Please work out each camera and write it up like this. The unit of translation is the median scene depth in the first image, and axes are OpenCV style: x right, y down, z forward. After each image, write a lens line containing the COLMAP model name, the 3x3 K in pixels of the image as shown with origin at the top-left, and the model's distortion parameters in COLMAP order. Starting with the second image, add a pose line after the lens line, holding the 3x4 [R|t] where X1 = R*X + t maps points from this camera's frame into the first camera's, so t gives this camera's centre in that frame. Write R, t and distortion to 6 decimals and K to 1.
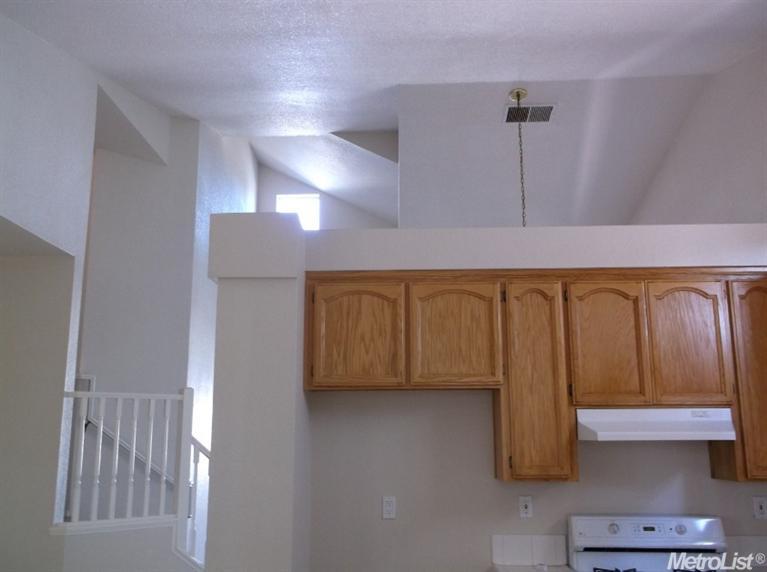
lens RADIAL K [[754.8, 0, 383.5], [0, 754.8, 286.0], [0, 0, 1]] dist [0.013654, 0.008505]
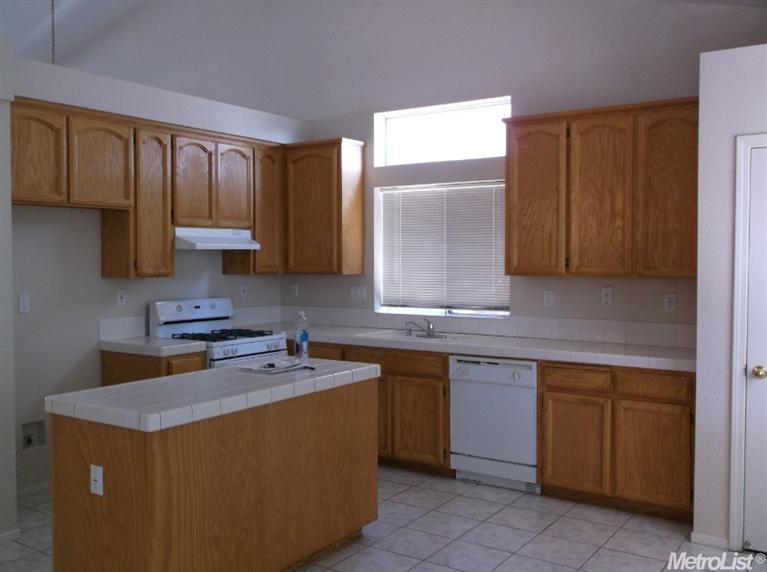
lens RADIAL K [[754.8, 0, 383.5], [0, 754.8, 286.0], [0, 0, 1]] dist [0.013654, 0.008505]
pose [[0.533868, -0.032285, 0.844951, -0.717153], [-0.171684, 0.974318, 0.145704, -0.002587], [-0.827955, -0.222851, 0.514614, -0.069935]]
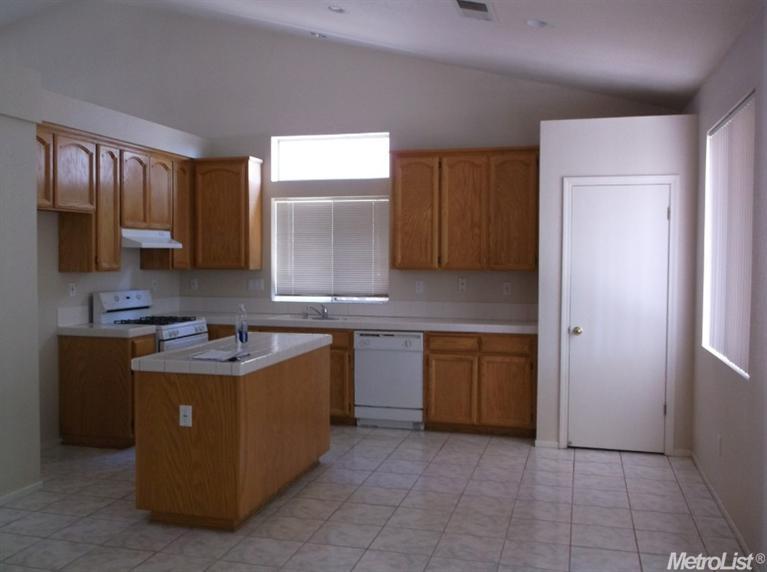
lens RADIAL K [[754.8, 0, 383.5], [0, 754.8, 286.0], [0, 0, 1]] dist [0.013654, 0.008505]
pose [[0.227230, -0.036665, 0.973151, -1.198449], [-0.202371, 0.975699, 0.084014, 0.030111], [-0.952582, -0.216028, 0.214288, 0.075387]]
